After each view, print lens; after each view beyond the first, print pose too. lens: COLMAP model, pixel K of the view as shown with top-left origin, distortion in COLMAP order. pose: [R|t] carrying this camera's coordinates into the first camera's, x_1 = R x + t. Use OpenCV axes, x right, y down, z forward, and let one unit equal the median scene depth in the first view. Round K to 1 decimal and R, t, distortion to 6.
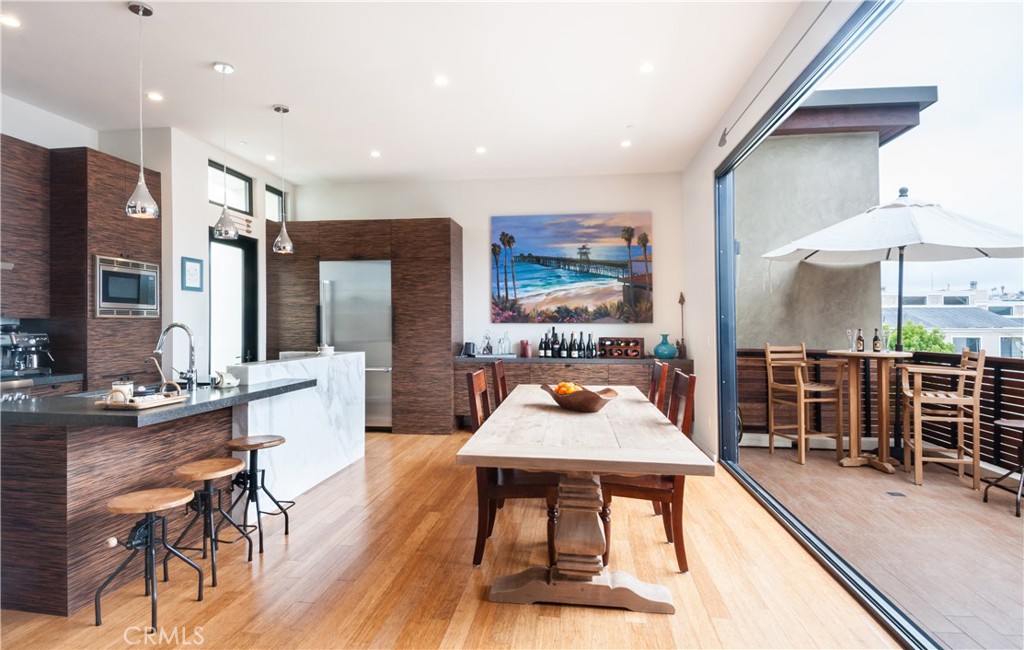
lens RADIAL K [[536.2, 0, 519.6], [0, 536.2, 323.9], [0, 0, 1]] dist [-0.003583, -0.010910]
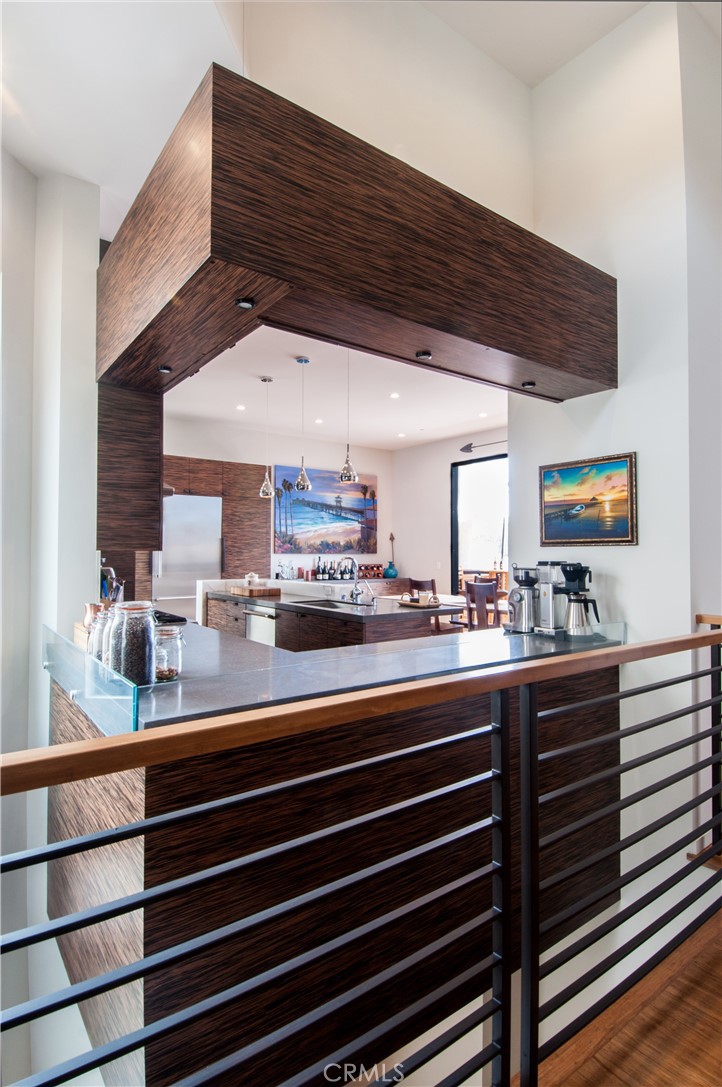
lens RADIAL K [[577.6, 0, 387.5], [0, 577.6, 544.8], [0, 0, 1]] dist [0.000855, -0.017375]
pose [[0.694088, 0.010877, 0.719808, -0.859480], [-0.002593, 0.999917, -0.012610, -0.005831], [-0.719886, 0.006886, 0.694058, -0.087329]]
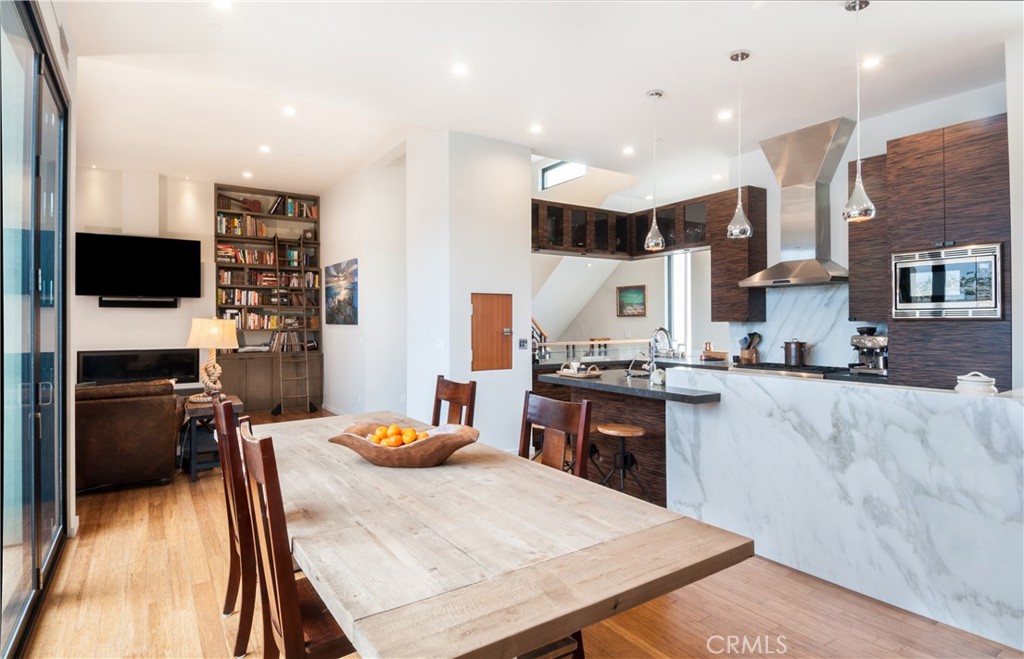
lens RADIAL K [[527.6, 0, 515.4], [0, 527.6, 325.1], [0, 0, 1]] dist [-0.024726, -0.005279]
pose [[-0.766484, -0.001930, -0.642261, 0.224073], [-0.001756, 0.999998, -0.000910, -0.000700], [0.642261, 0.000430, -0.766486, 0.963764]]
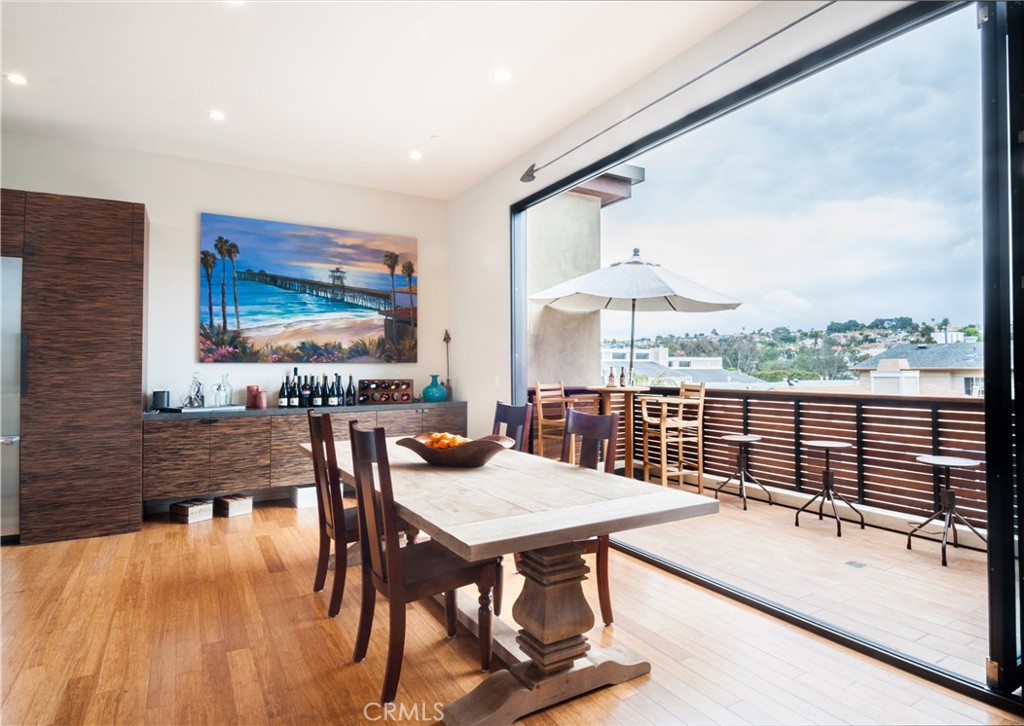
lens RADIAL K [[557.9, 0, 568.4], [0, 557.9, 356.7], [0, 0, 1]] dist [-0.004184, -0.019340]
pose [[0.760590, 0.007671, 0.649188, -0.167260], [0.005460, 0.999819, -0.018211, 0.006850], [-0.649210, 0.017396, 0.760410, 0.133383]]
